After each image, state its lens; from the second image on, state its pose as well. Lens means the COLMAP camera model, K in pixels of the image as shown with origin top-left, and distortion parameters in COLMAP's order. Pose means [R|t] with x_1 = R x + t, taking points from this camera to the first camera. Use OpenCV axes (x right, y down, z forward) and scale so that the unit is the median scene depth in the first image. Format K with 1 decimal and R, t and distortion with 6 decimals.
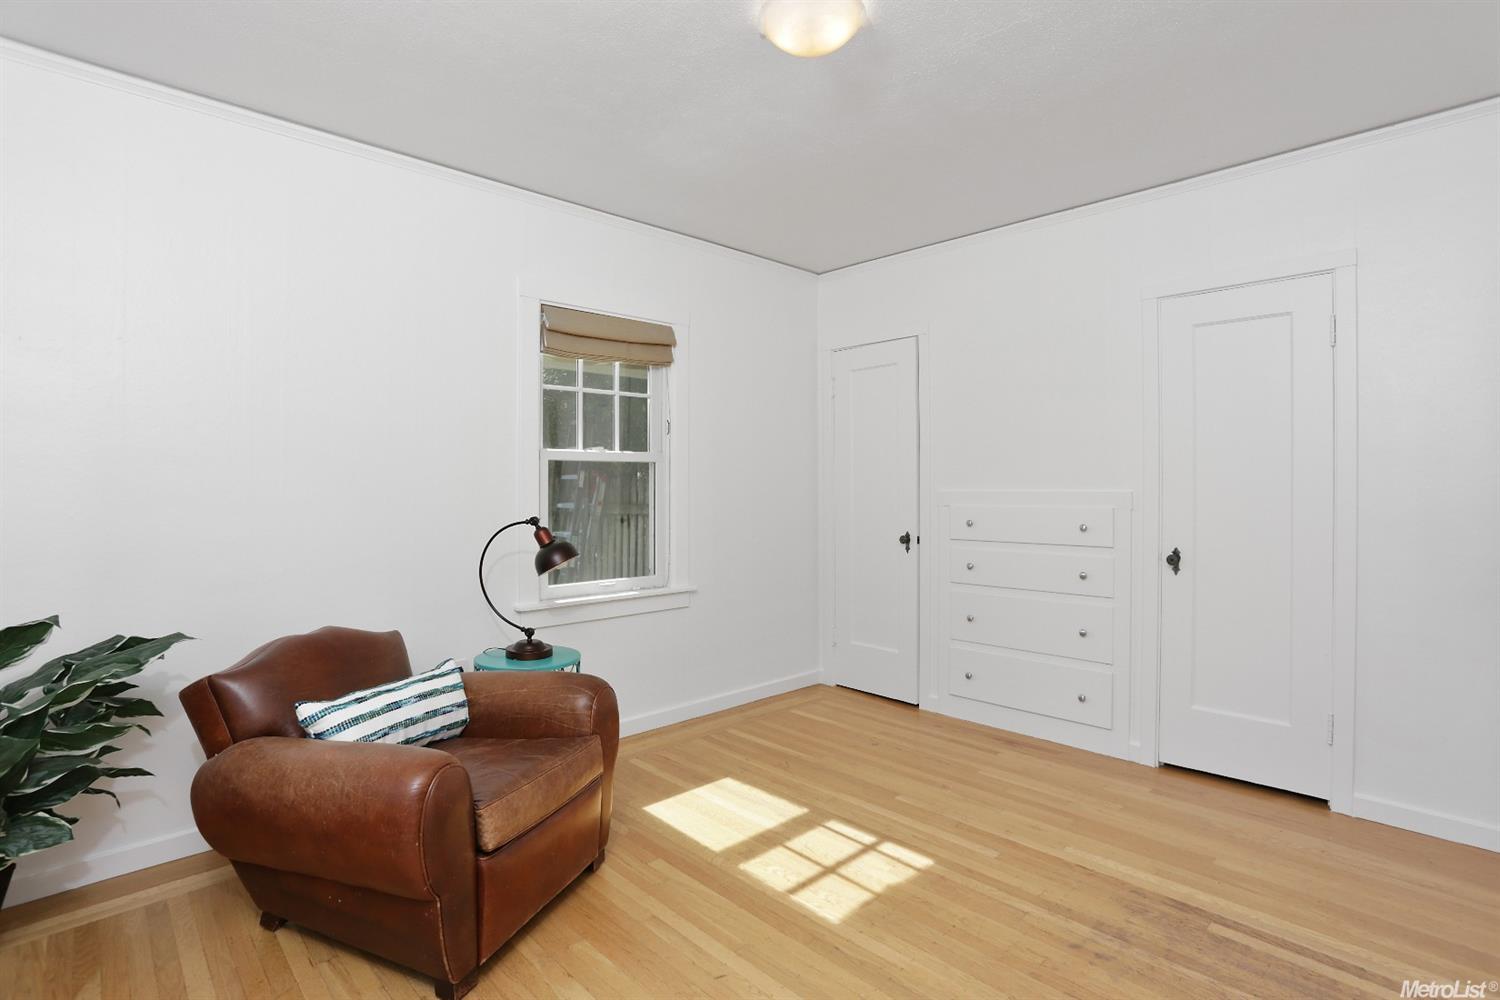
lens RADIAL K [[740.3, 0, 752.3], [0, 740.3, 488.1], [0, 0, 1]] dist [-0.002217, 0.000603]
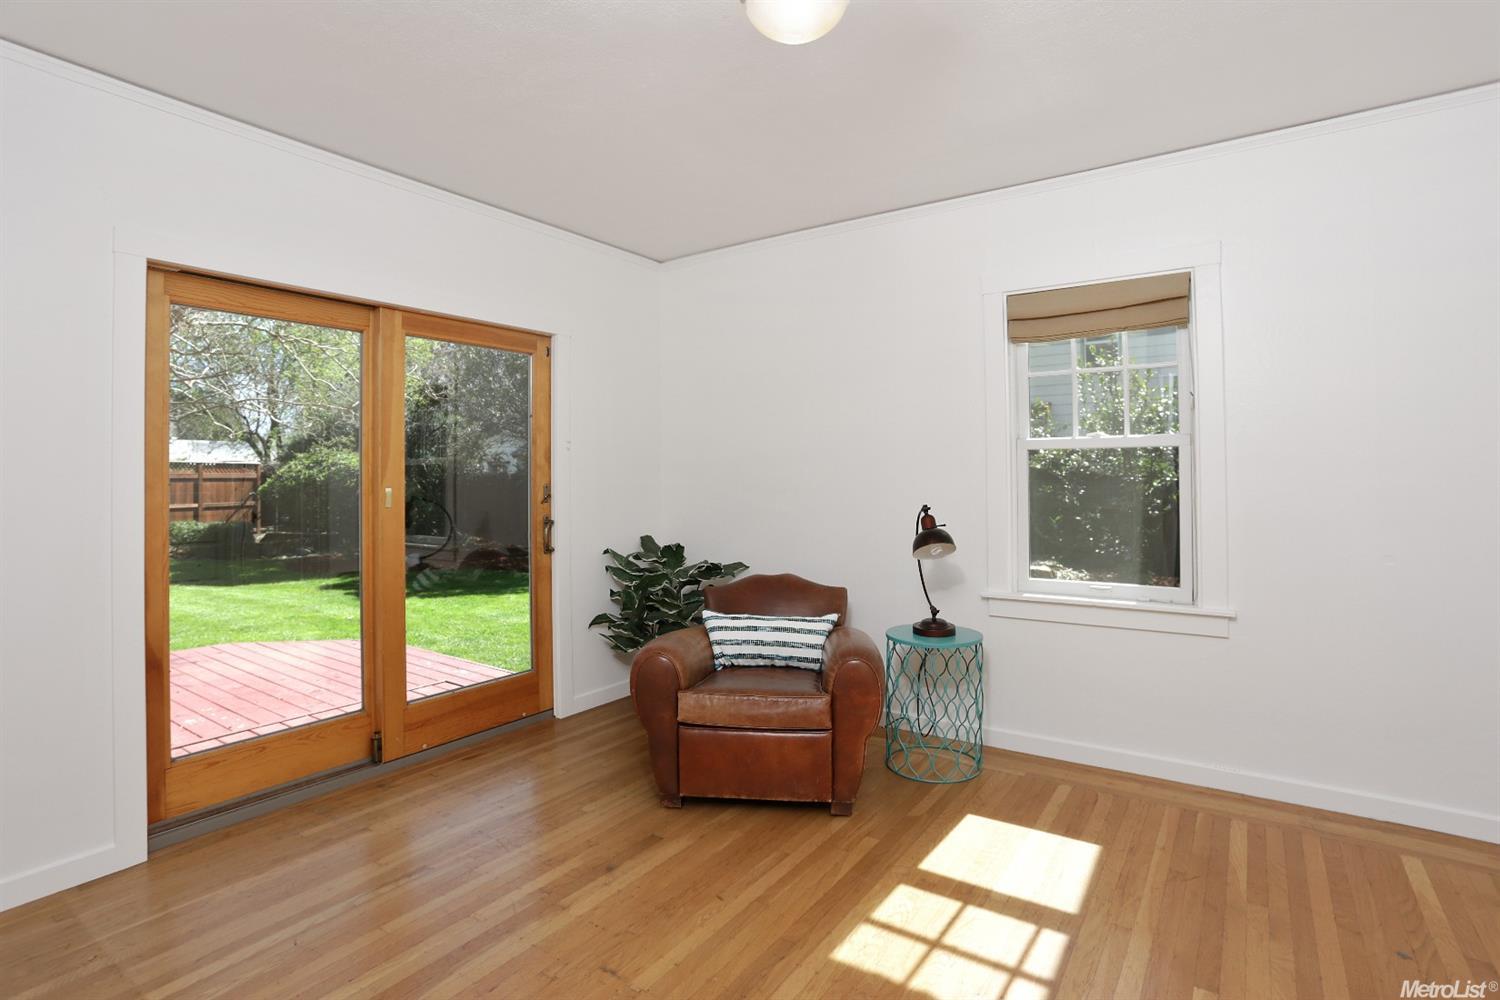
lens RADIAL K [[736.3, 0, 759.5], [0, 736.3, 475.1], [0, 0, 1]] dist [-0.004670, -0.000591]
pose [[0.221208, 0.000917, -0.975226, 0.700520], [0.005708, 0.999981, 0.002235, -0.010567], [0.975210, -0.006061, 0.221198, 0.509238]]
